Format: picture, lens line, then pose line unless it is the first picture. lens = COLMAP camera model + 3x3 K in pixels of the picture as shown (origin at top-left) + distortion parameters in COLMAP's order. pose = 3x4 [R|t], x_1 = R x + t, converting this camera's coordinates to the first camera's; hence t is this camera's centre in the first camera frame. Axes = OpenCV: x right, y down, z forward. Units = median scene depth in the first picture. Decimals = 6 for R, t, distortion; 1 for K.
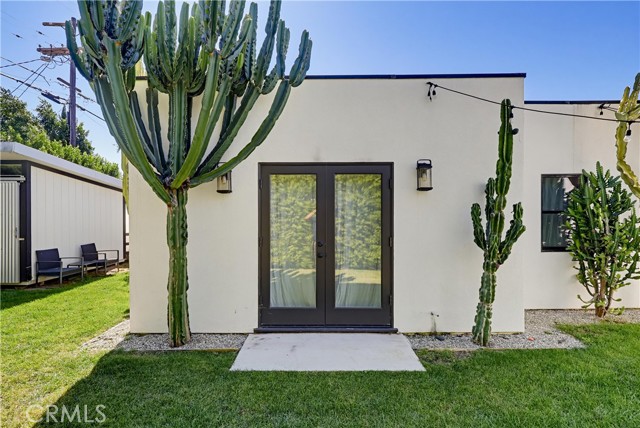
lens RADIAL K [[315.0, 0, 320.0], [0, 315.0, 214.0], [0, 0, 1]] dist [-0.002444, -0.000803]
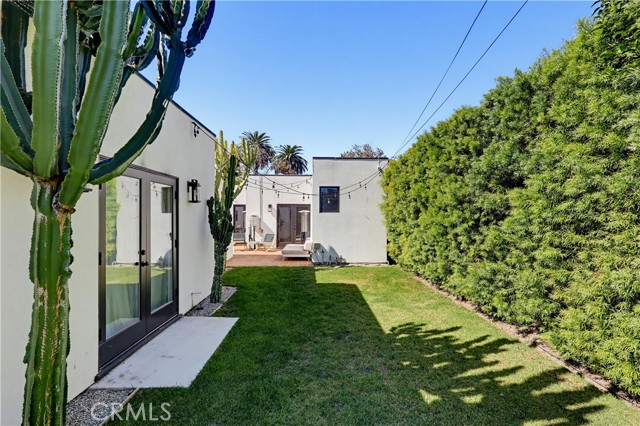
lens RADIAL K [[315.0, 0, 320.0], [0, 315.0, 213.0], [0, 0, 1]] dist [-0.002444, -0.000803]
pose [[-0.042483, 0.003436, 0.999091, -1.126561], [0.004968, 0.999982, -0.003228, -0.024584], [-0.999085, 0.004826, -0.042499, 0.565504]]
